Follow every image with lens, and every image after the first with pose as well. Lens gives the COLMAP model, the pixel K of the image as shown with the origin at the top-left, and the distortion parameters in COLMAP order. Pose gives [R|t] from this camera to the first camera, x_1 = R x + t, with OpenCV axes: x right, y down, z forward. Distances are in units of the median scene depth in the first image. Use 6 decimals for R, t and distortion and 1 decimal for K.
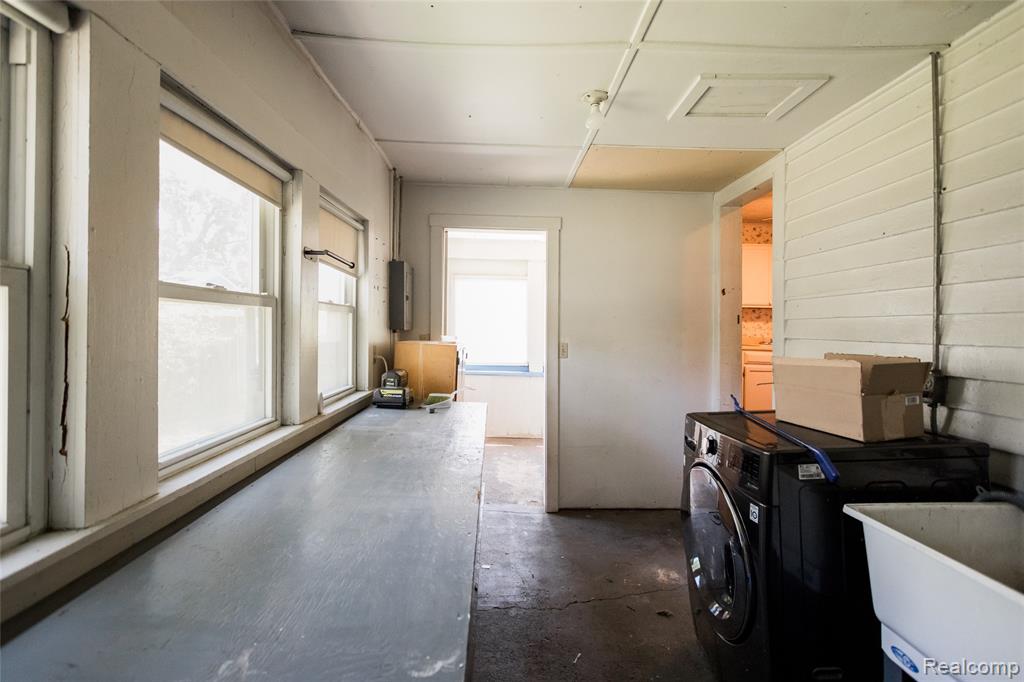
lens RADIAL K [[485.8, 0, 515.8], [0, 485.8, 335.5], [0, 0, 1]] dist [0.000464, 0.000168]
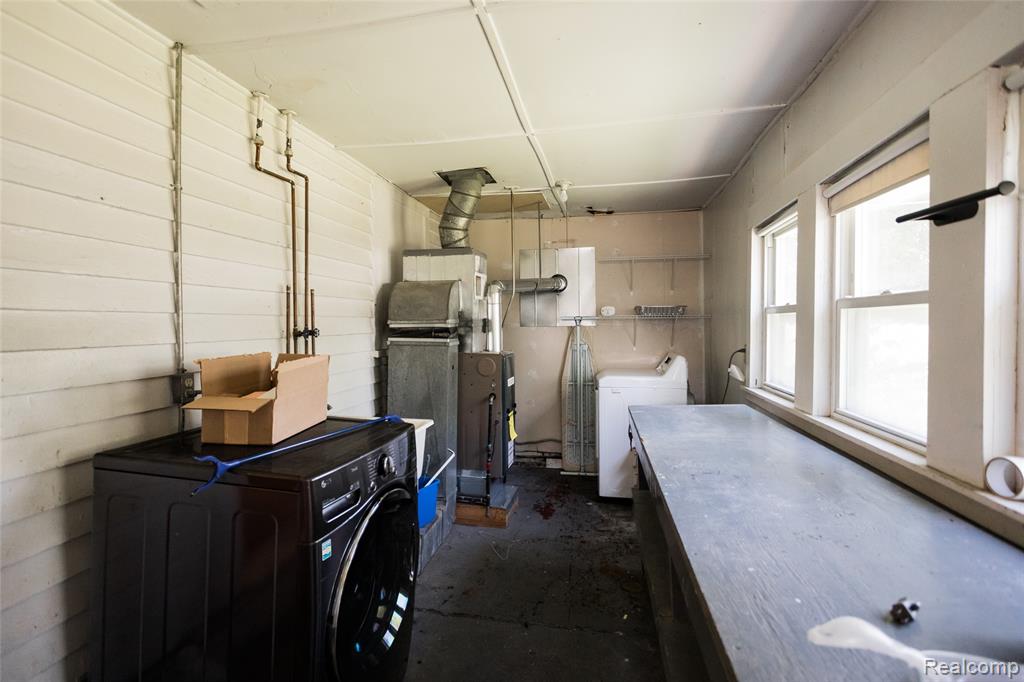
lens RADIAL K [[485.8, 0, 515.8], [0, 485.8, 335.5], [0, 0, 1]] dist [0.000464, 0.000168]
pose [[-0.972116, -0.007429, 0.234382, -0.032948], [0.000066, 0.999489, 0.031952, -0.026077], [-0.234500, 0.031076, -0.971619, 1.805506]]
